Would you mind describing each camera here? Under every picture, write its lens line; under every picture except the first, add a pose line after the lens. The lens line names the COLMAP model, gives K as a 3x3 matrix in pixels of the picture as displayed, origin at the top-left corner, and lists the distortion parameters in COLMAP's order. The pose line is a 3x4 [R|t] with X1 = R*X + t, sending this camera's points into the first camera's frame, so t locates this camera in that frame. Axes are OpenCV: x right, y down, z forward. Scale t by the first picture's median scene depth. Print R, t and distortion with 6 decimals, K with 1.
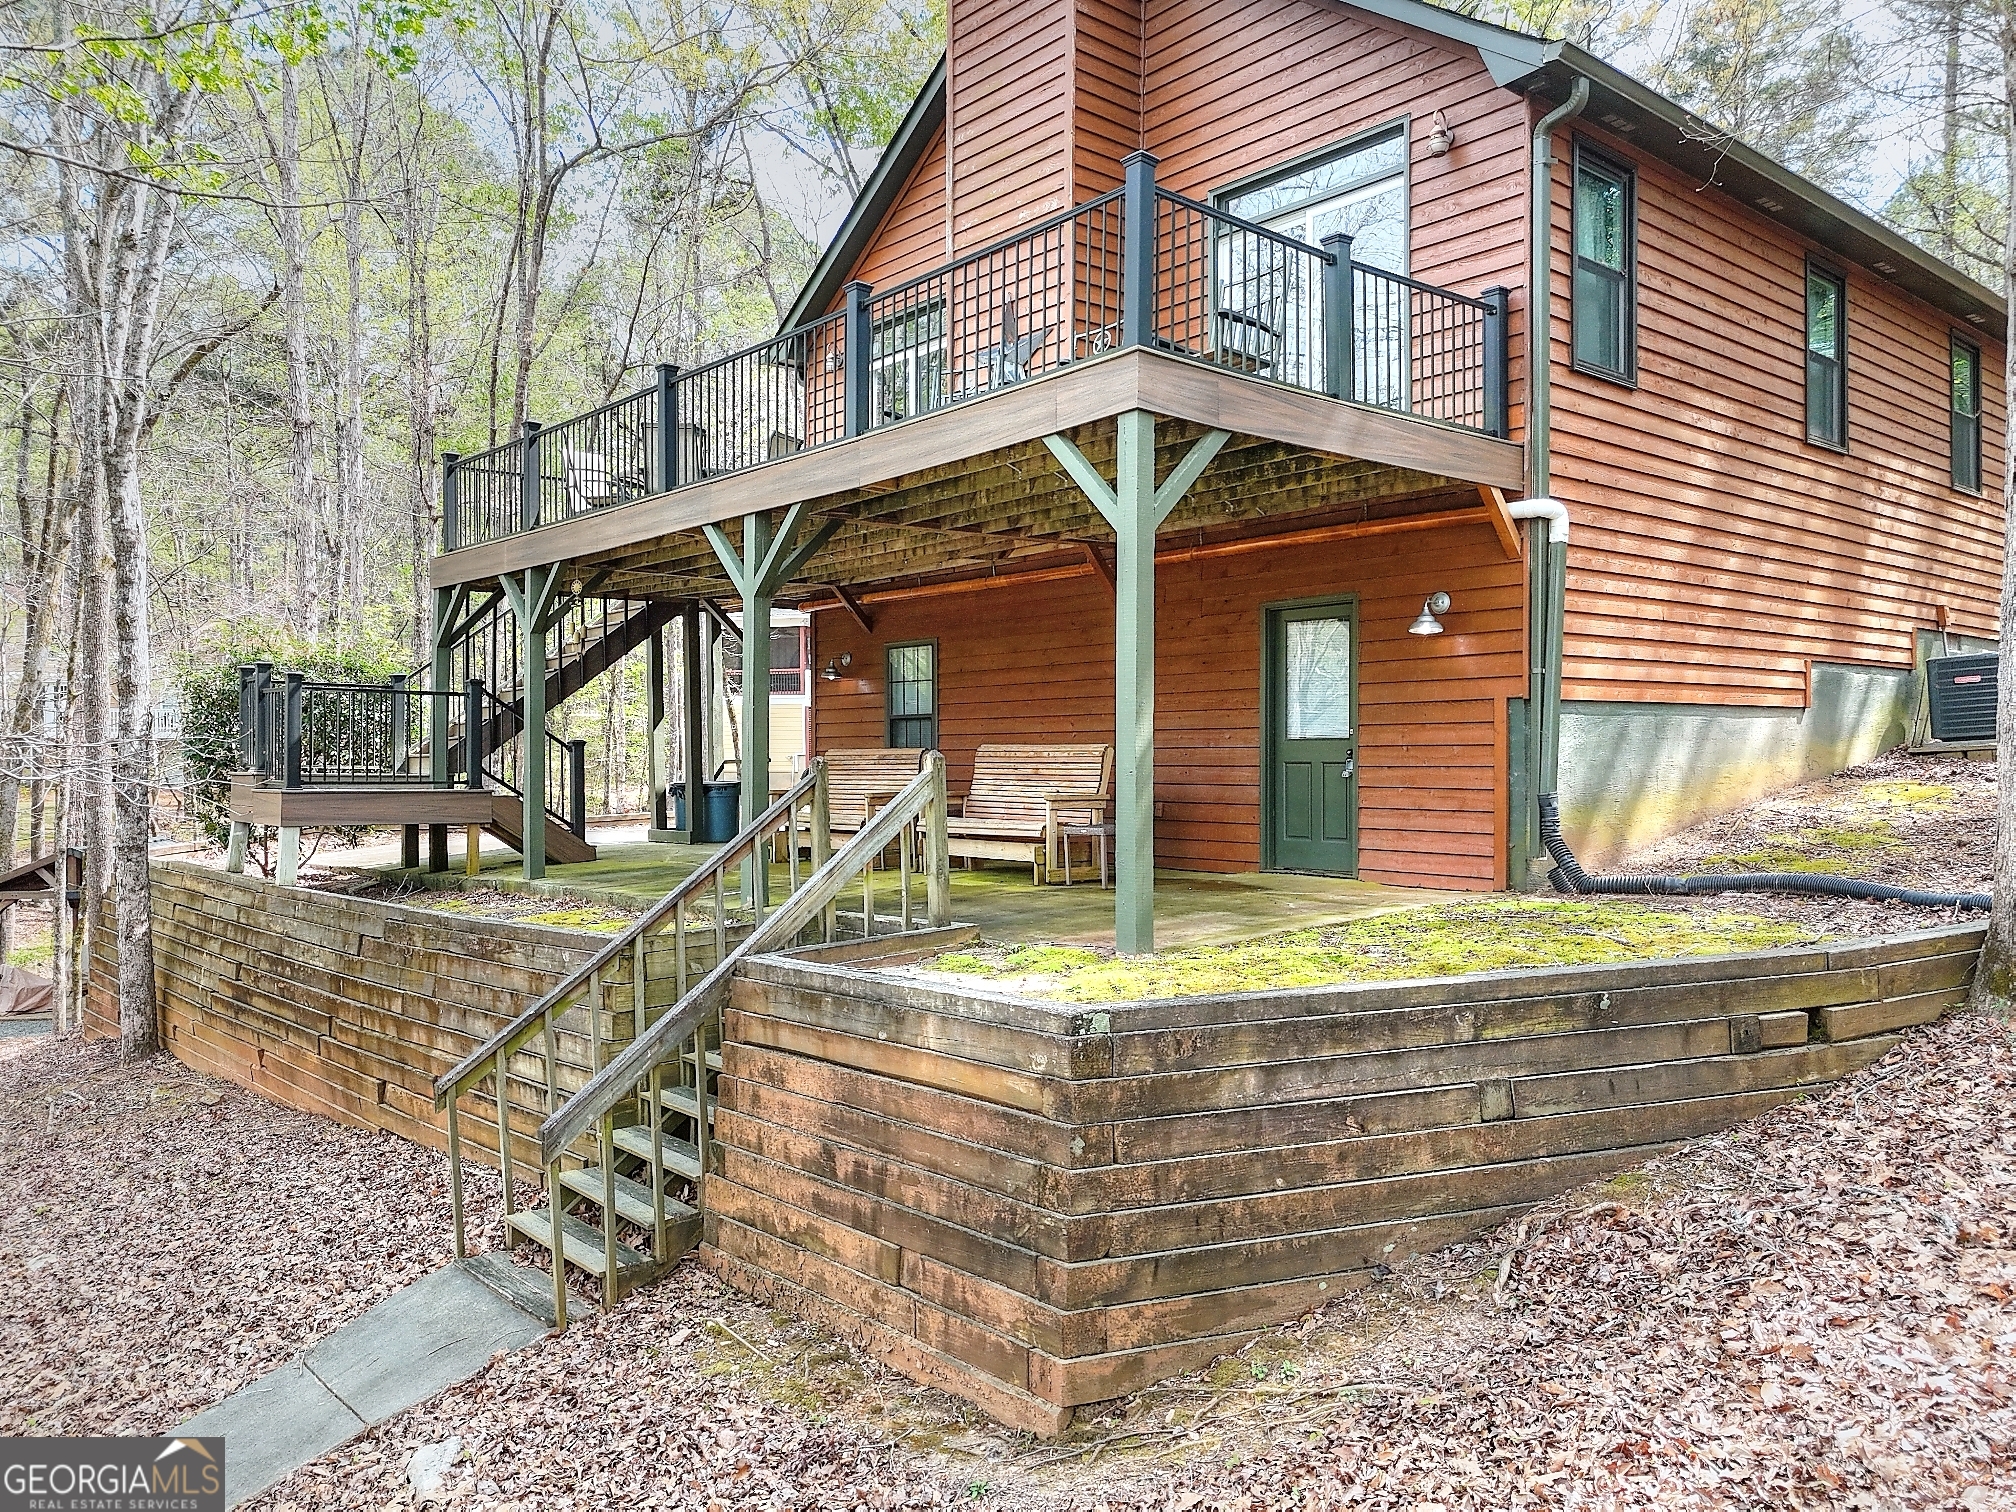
lens RADIAL K [[1466.2, 0, 1020.7], [0, 1466.2, 763.8], [0, 0, 1]] dist [0.068856, -0.064589]
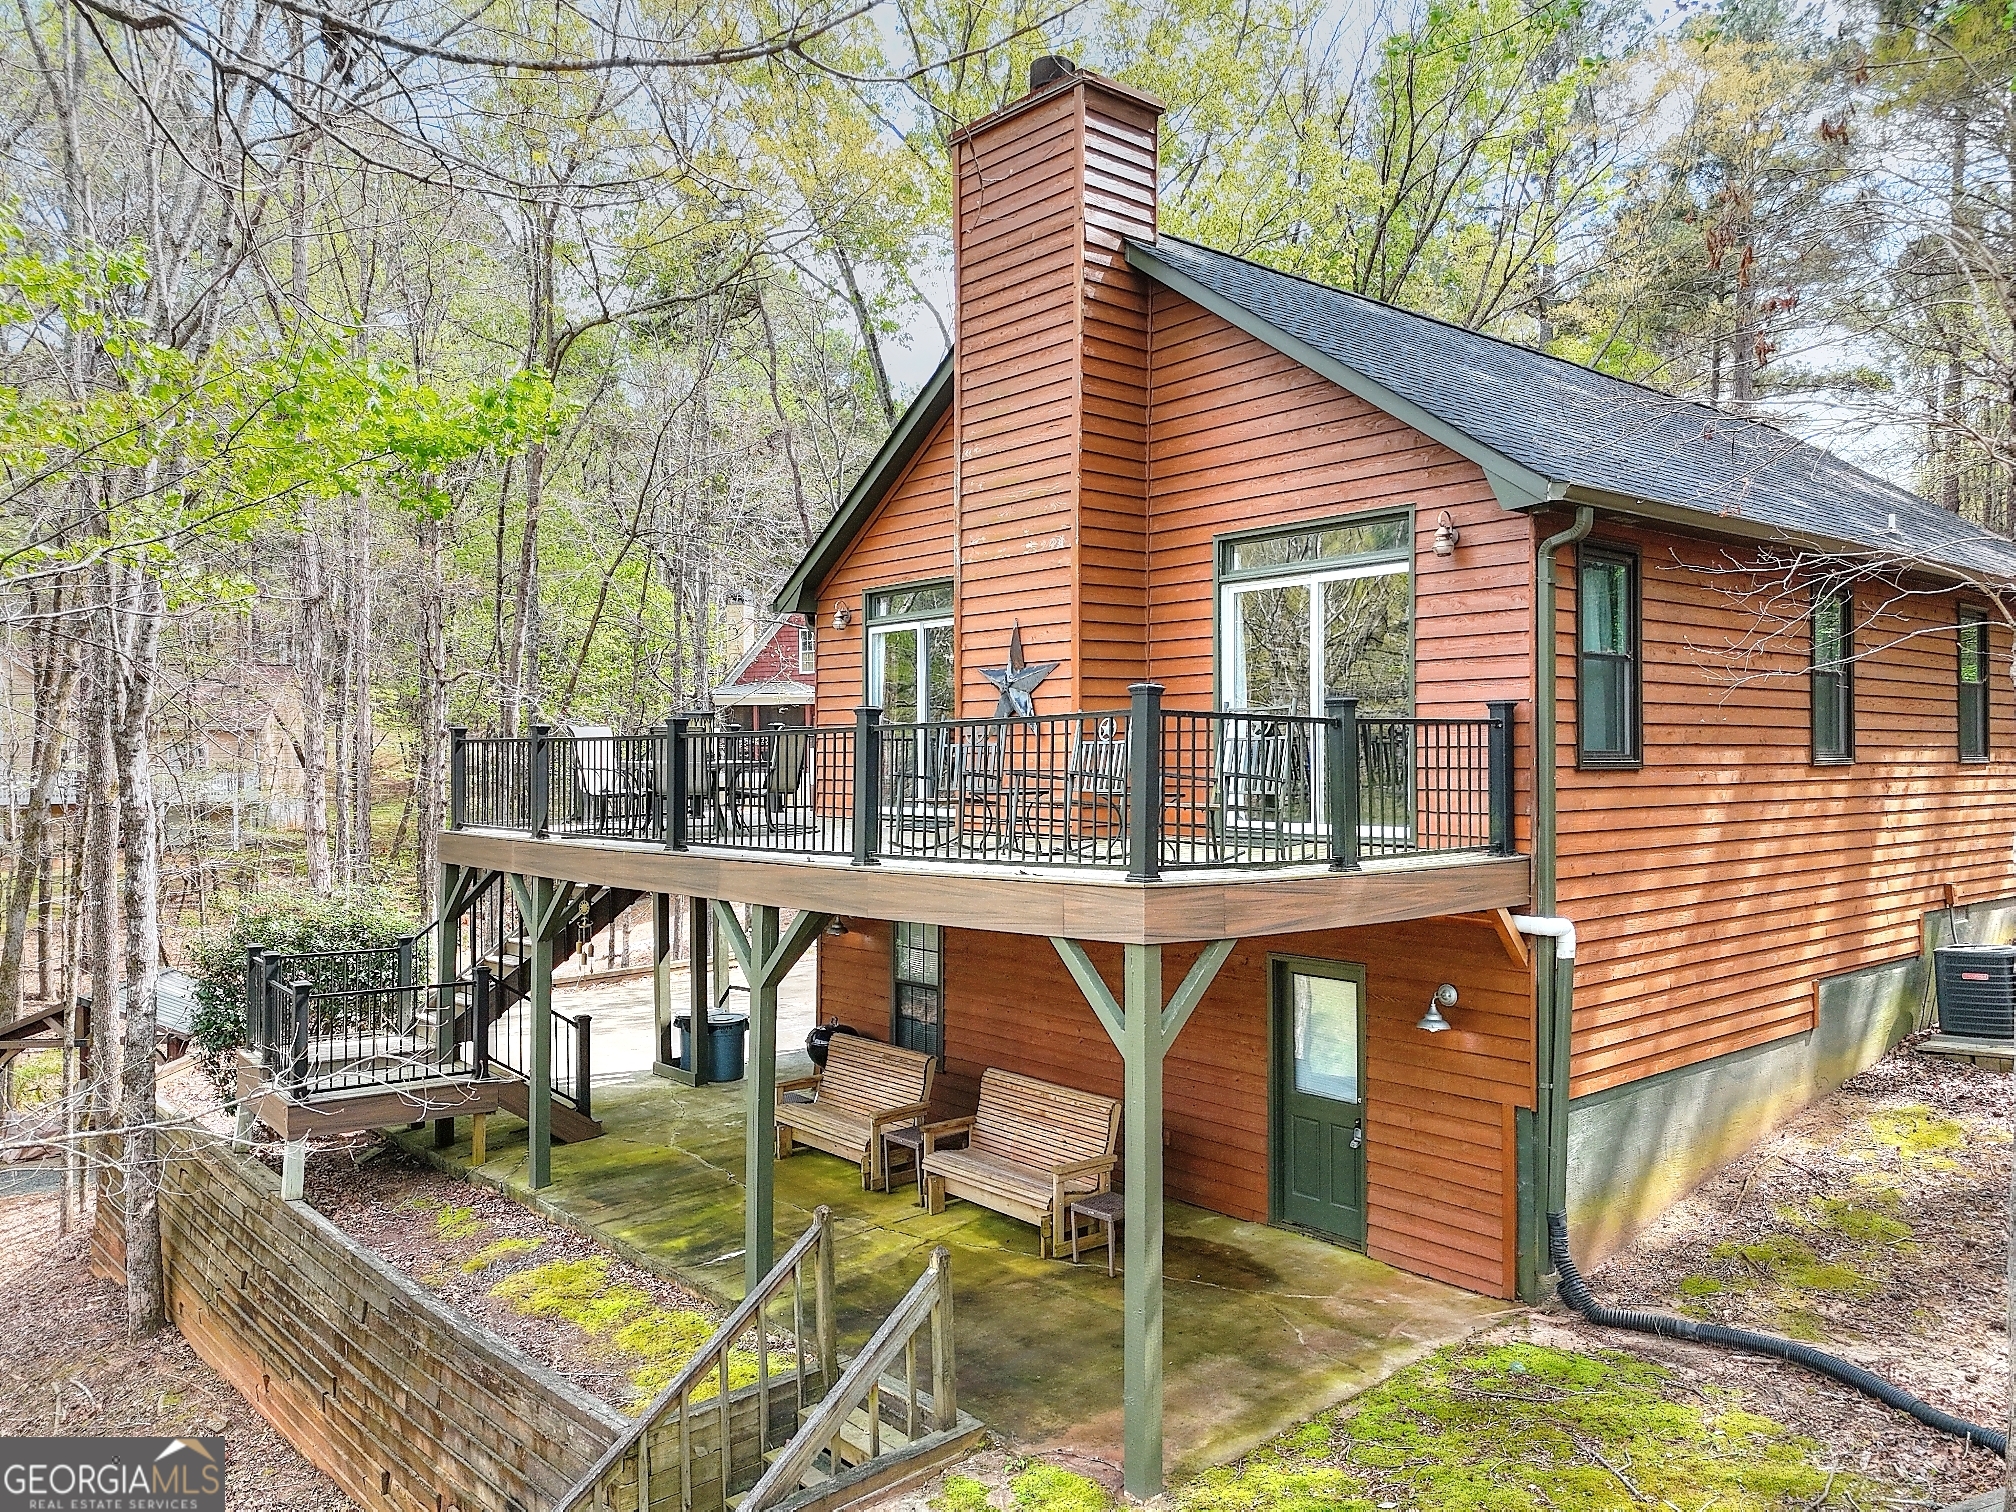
lens RADIAL K [[1466.2, 0, 1020.7], [0, 1466.2, 763.8], [0, 0, 1]] dist [0.068856, -0.064589]
pose [[0.999993, 0.001558, -0.003446, -0.001049], [-0.001554, 0.999998, 0.001111, -0.225844], [0.003448, -0.001106, 0.999993, -0.000366]]
